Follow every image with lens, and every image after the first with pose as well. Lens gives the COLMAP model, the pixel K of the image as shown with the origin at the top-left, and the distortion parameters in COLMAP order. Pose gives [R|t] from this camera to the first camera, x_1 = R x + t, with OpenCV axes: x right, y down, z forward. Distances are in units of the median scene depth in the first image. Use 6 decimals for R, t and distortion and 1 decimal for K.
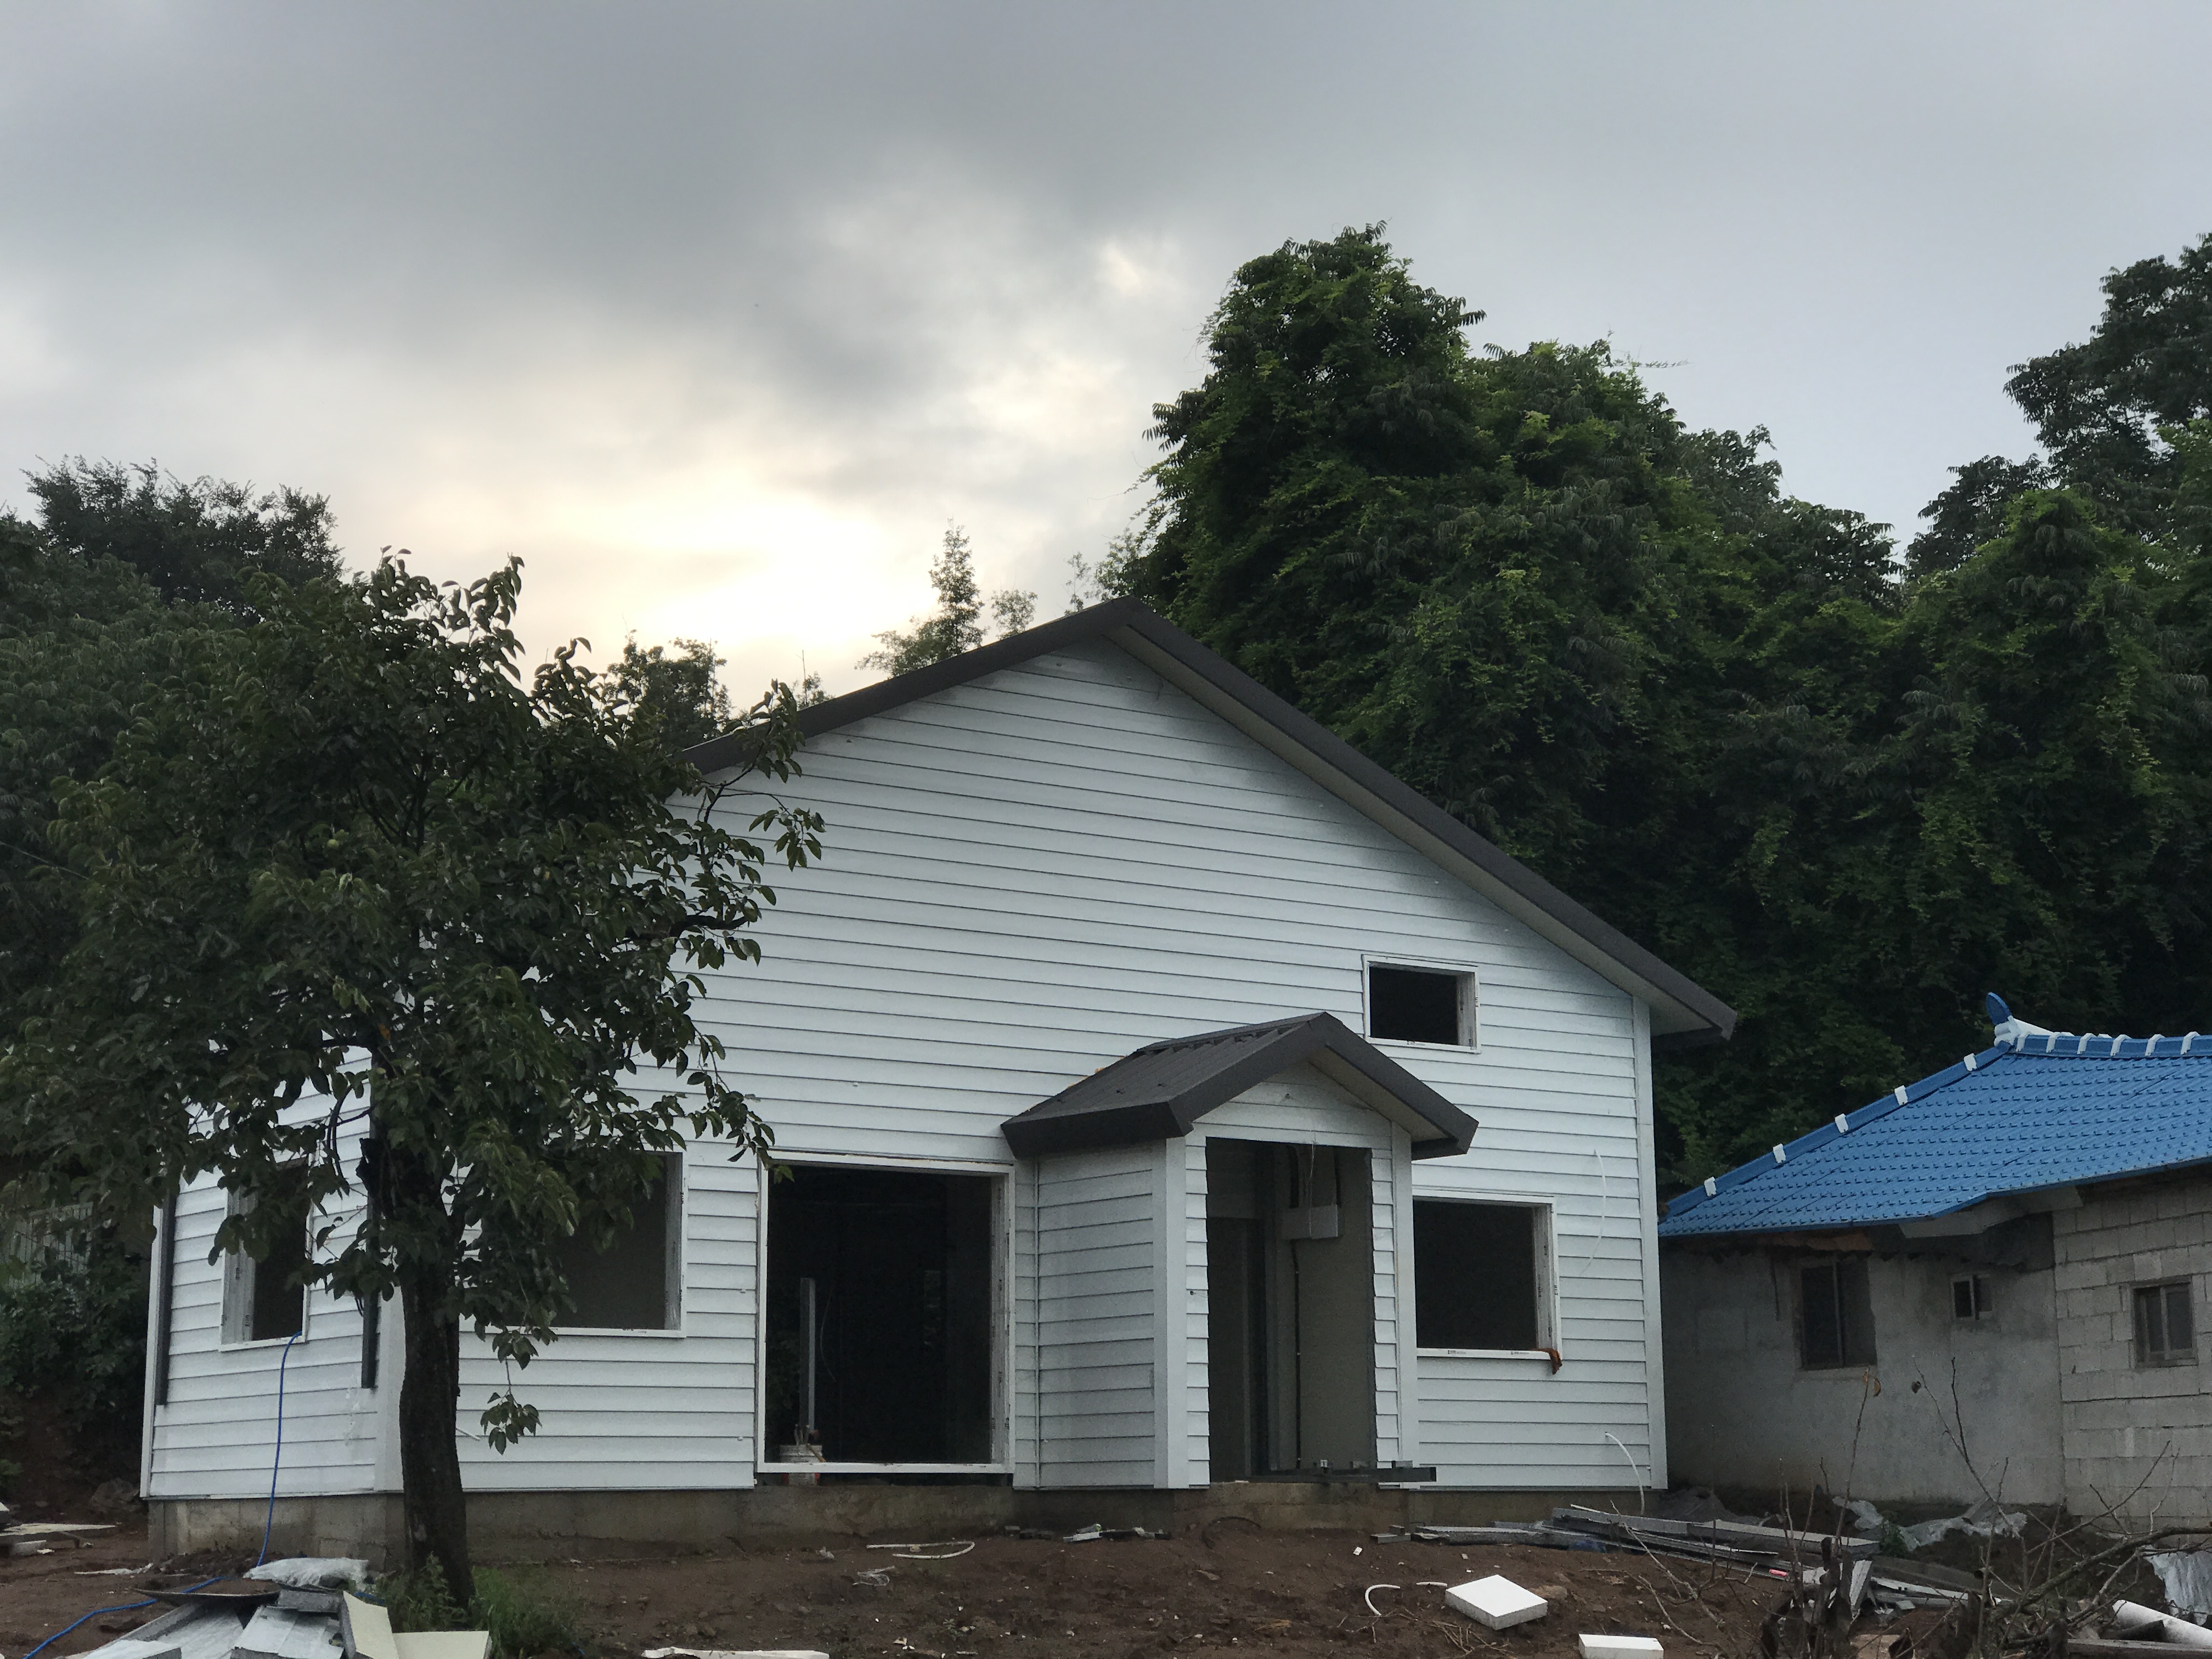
lens RADIAL K [[3657.3, 0, 1106.0], [0, 3657.3, 829.5], [0, 0, 1]] dist [-0.022742, -0.067219]
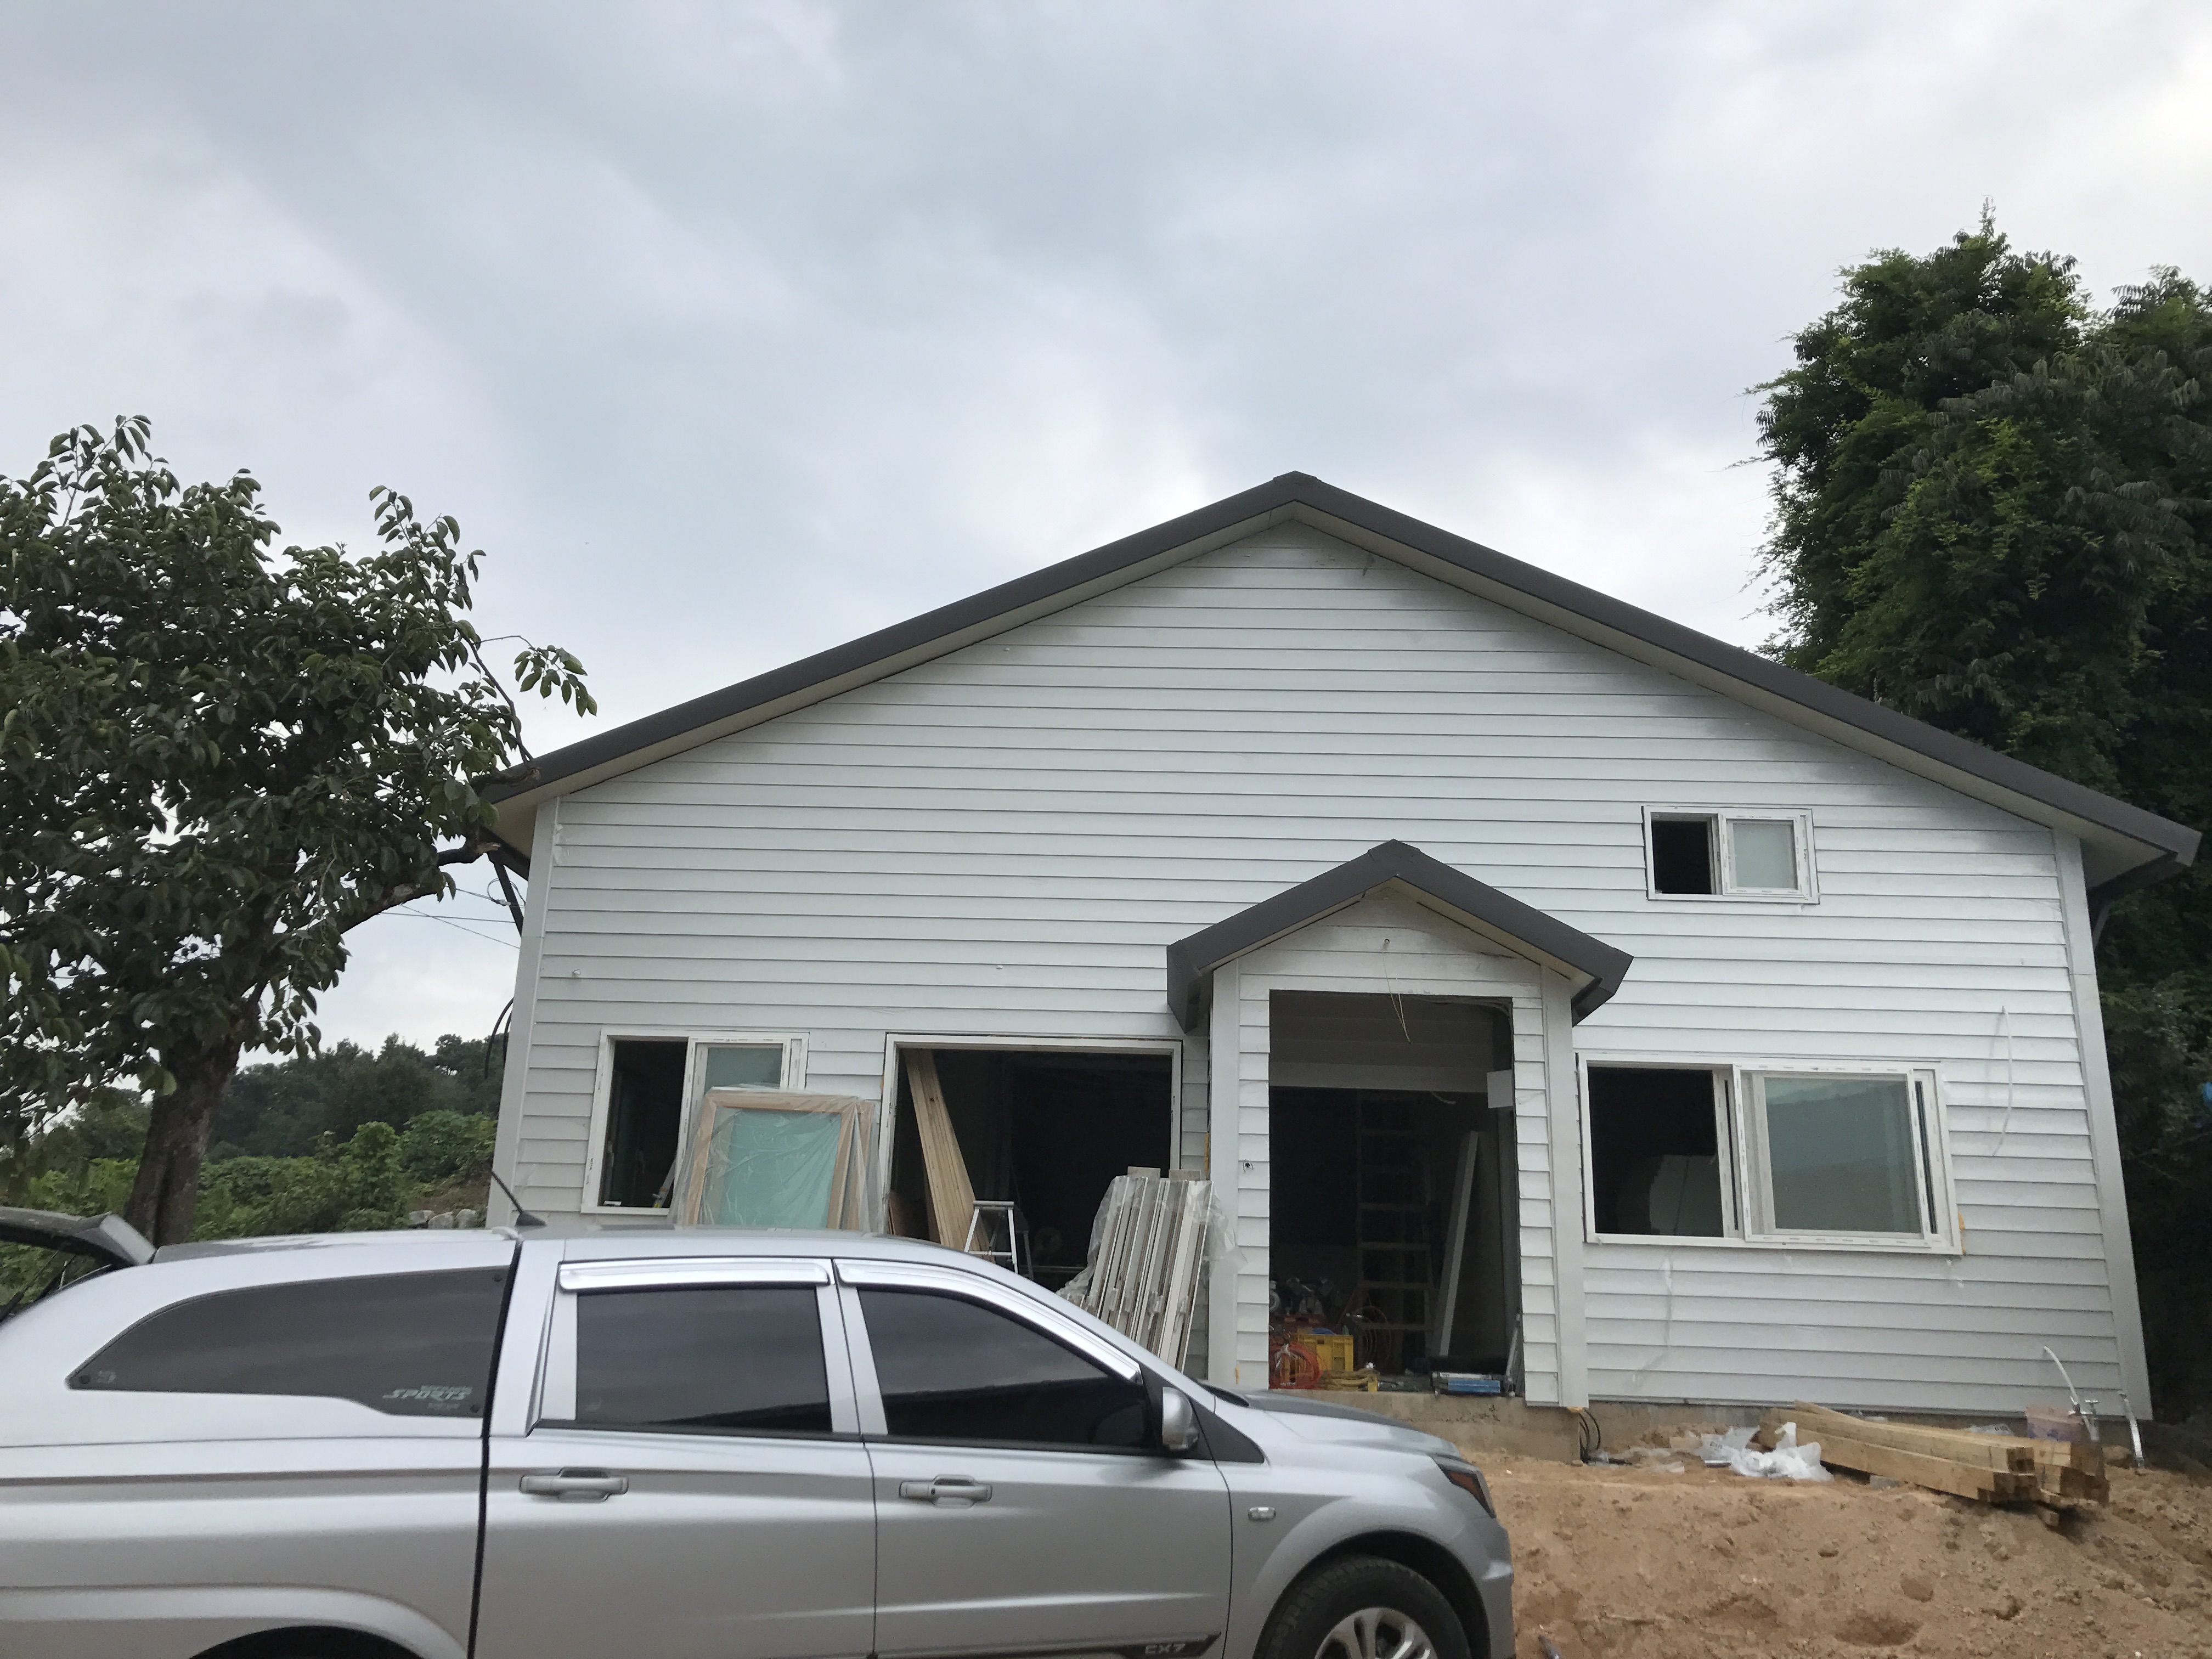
lens RADIAL K [[1721.9, 0, 1106.0], [0, 1721.9, 829.5], [0, 0, 1]] dist [0.014919, 0.004414]
pose [[0.788432, -0.126374, -0.602001, 0.232037], [0.072697, 0.990953, -0.112814, 0.081981], [0.610811, 0.045182, 0.790486, 0.583635]]
